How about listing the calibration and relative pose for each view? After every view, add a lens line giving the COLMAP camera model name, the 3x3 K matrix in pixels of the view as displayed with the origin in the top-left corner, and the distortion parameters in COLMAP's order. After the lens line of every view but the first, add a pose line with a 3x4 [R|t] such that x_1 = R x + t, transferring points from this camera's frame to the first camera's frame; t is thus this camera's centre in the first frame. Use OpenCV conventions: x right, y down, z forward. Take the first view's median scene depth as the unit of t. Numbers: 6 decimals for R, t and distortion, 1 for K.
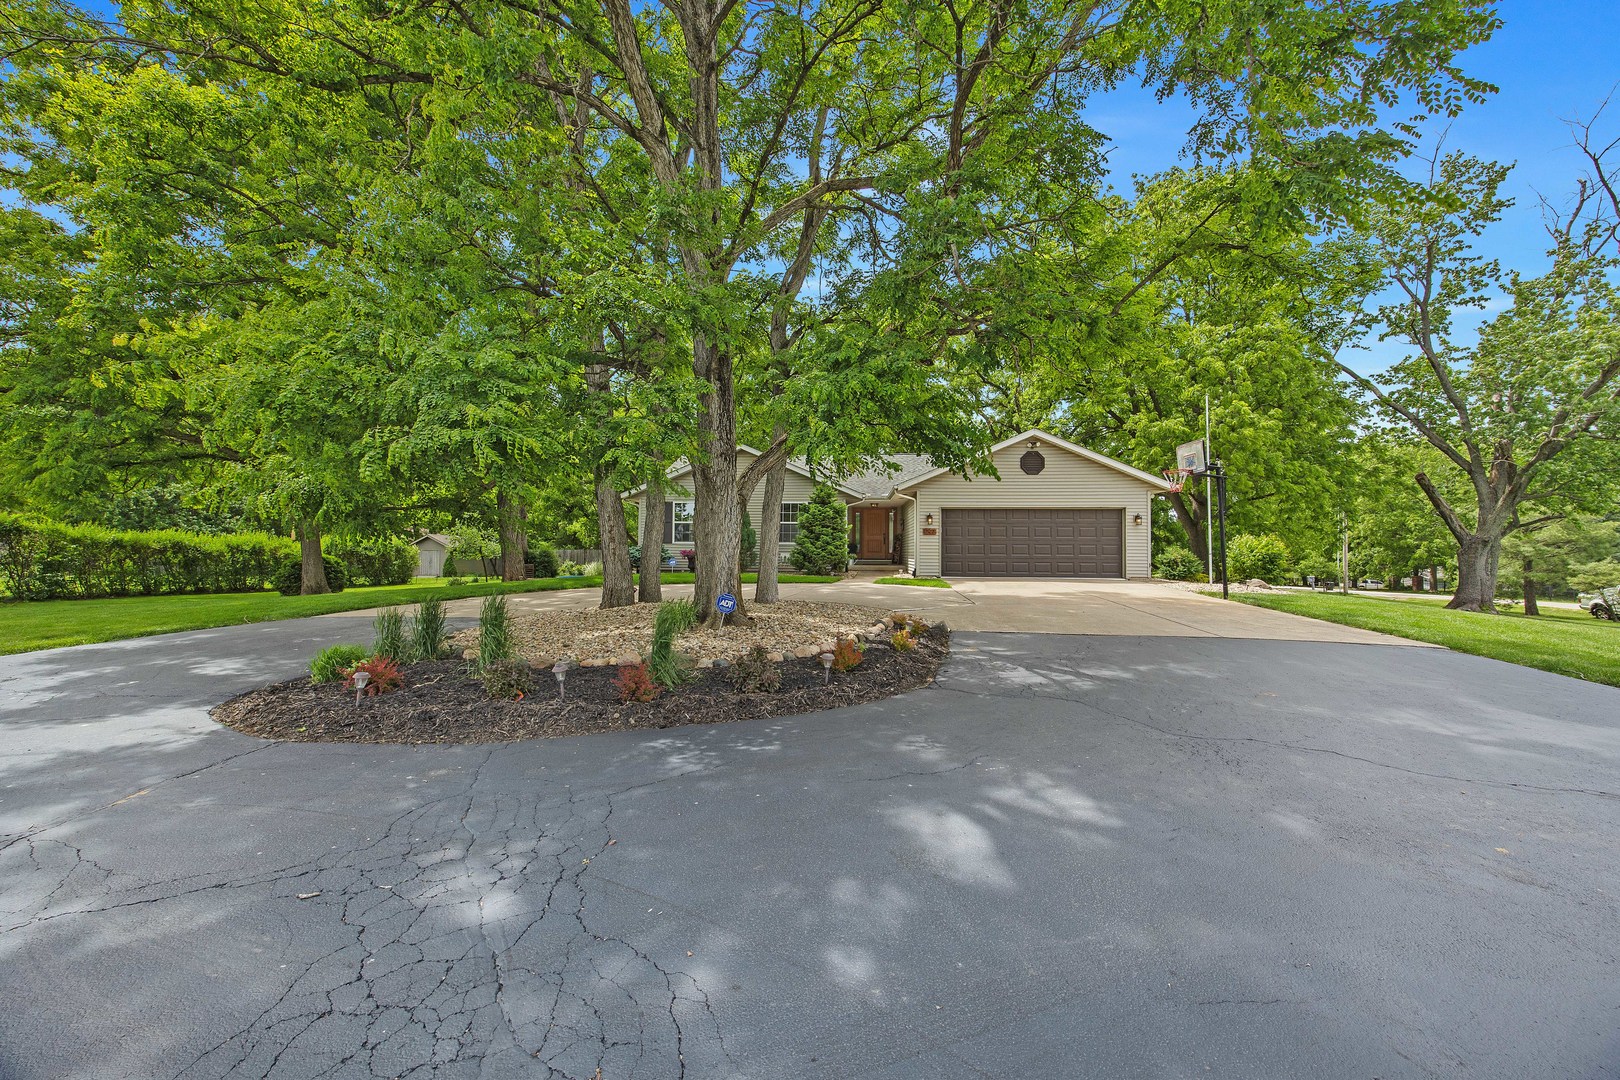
lens RADIAL K [[583.6, 0, 810.2], [0, 583.6, 530.5], [0, 0, 1]] dist [0.000622, 0.000038]
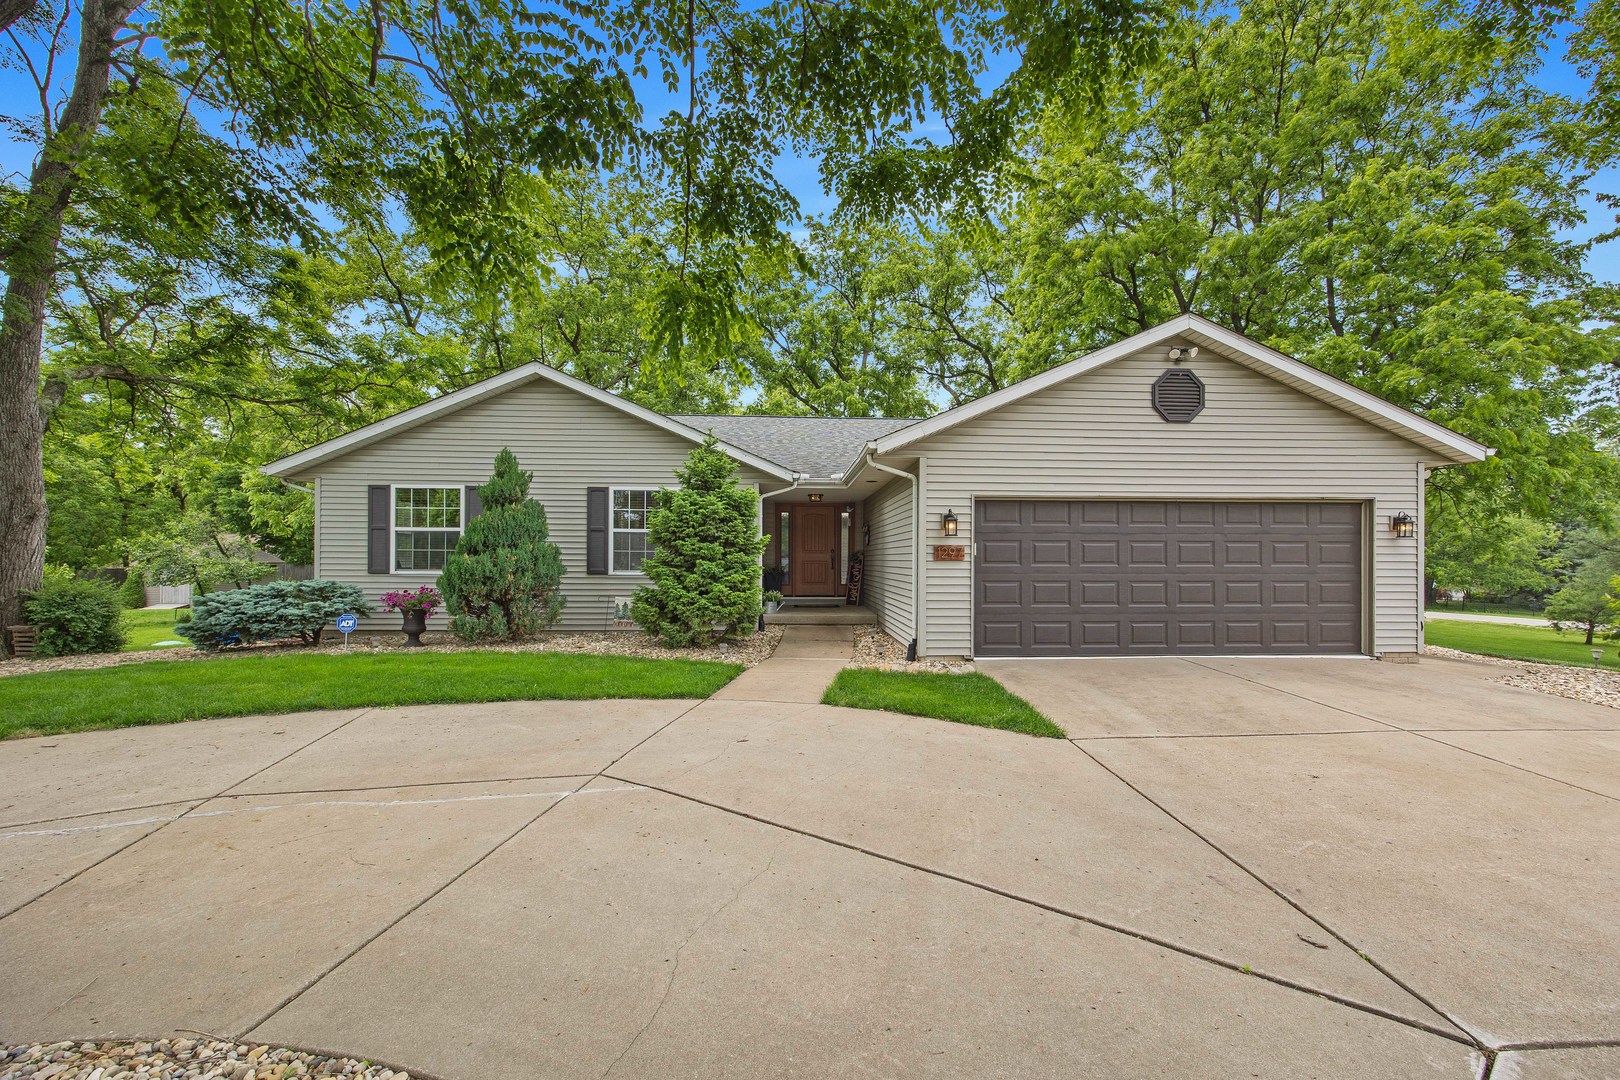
lens RADIAL K [[607.4, 0, 809.1], [0, 607.4, 551.3], [0, 0, 1]] dist [-0.000202, 0.000035]
pose [[0.993587, -0.003006, 0.113032, 0.052180], [-0.000243, 0.999588, 0.028717, -0.011761], [-0.113072, -0.028560, 0.993176, 0.559426]]
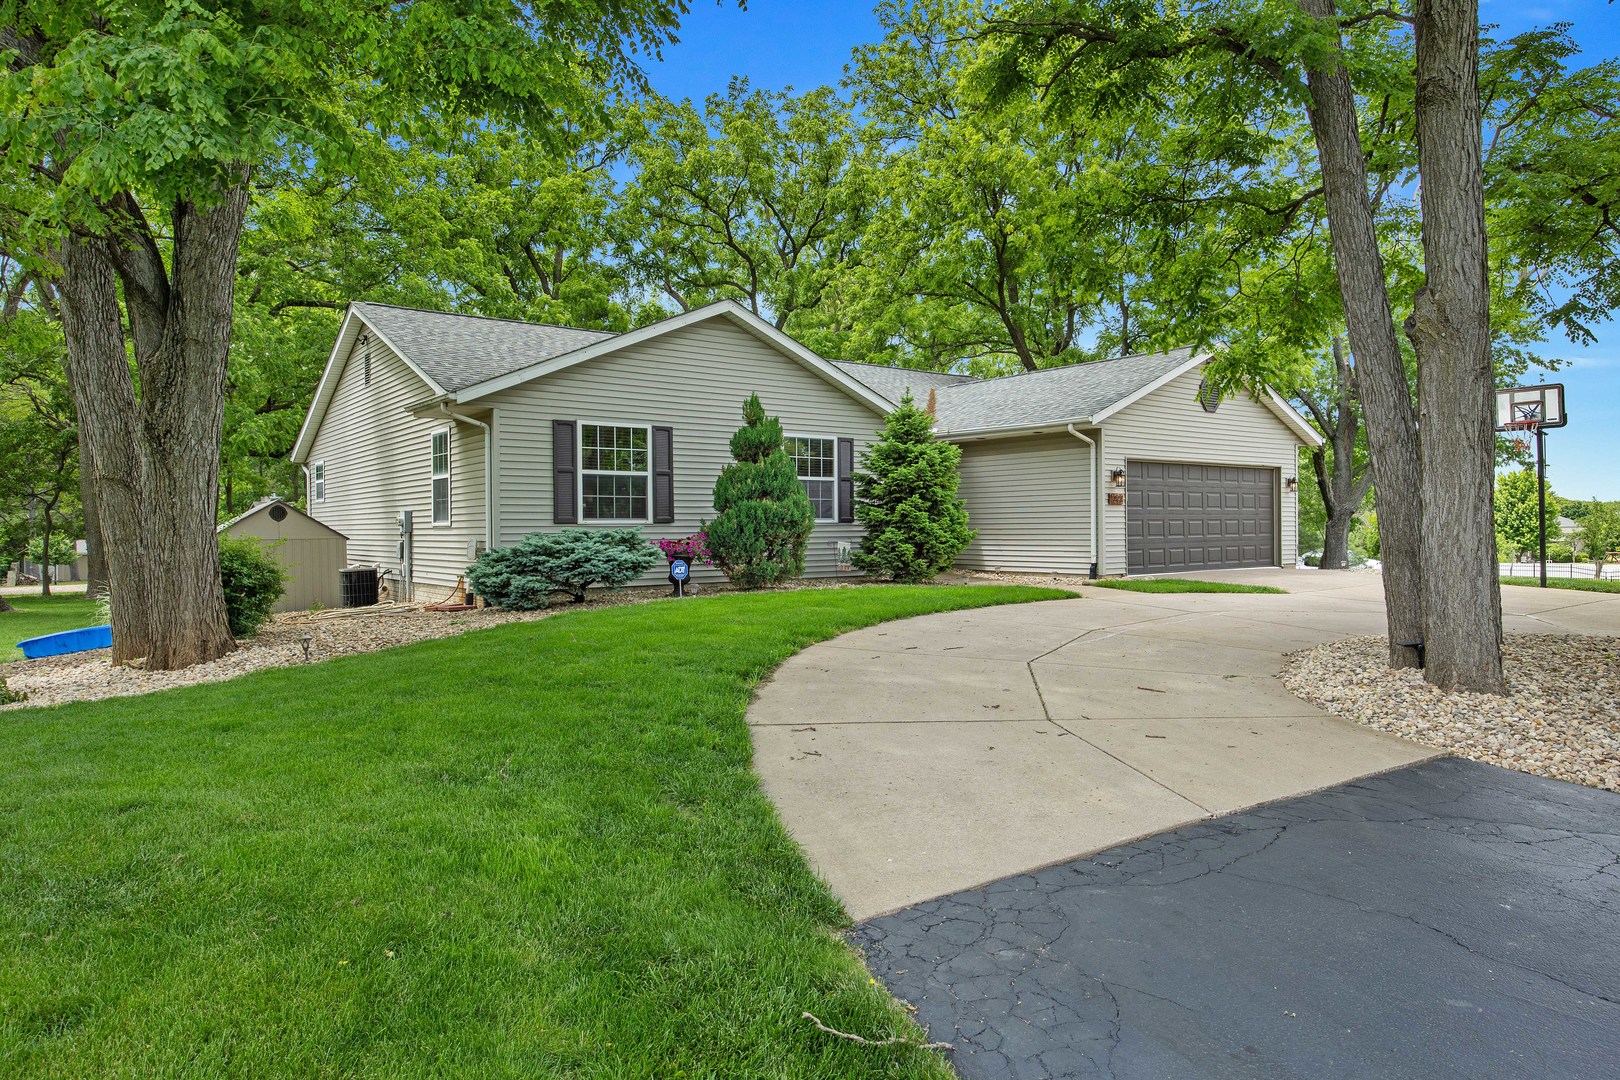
lens RADIAL K [[1012.8, 0, 810.0], [0, 1012.8, 540.0], [0, 0, 1]] dist [-0.000998, 0.000027]
pose [[0.754640, -0.023268, 0.655726, -0.683008], [-0.011851, 0.998725, 0.049078, -0.003476], [-0.656032, -0.044807, 0.753402, 0.422253]]
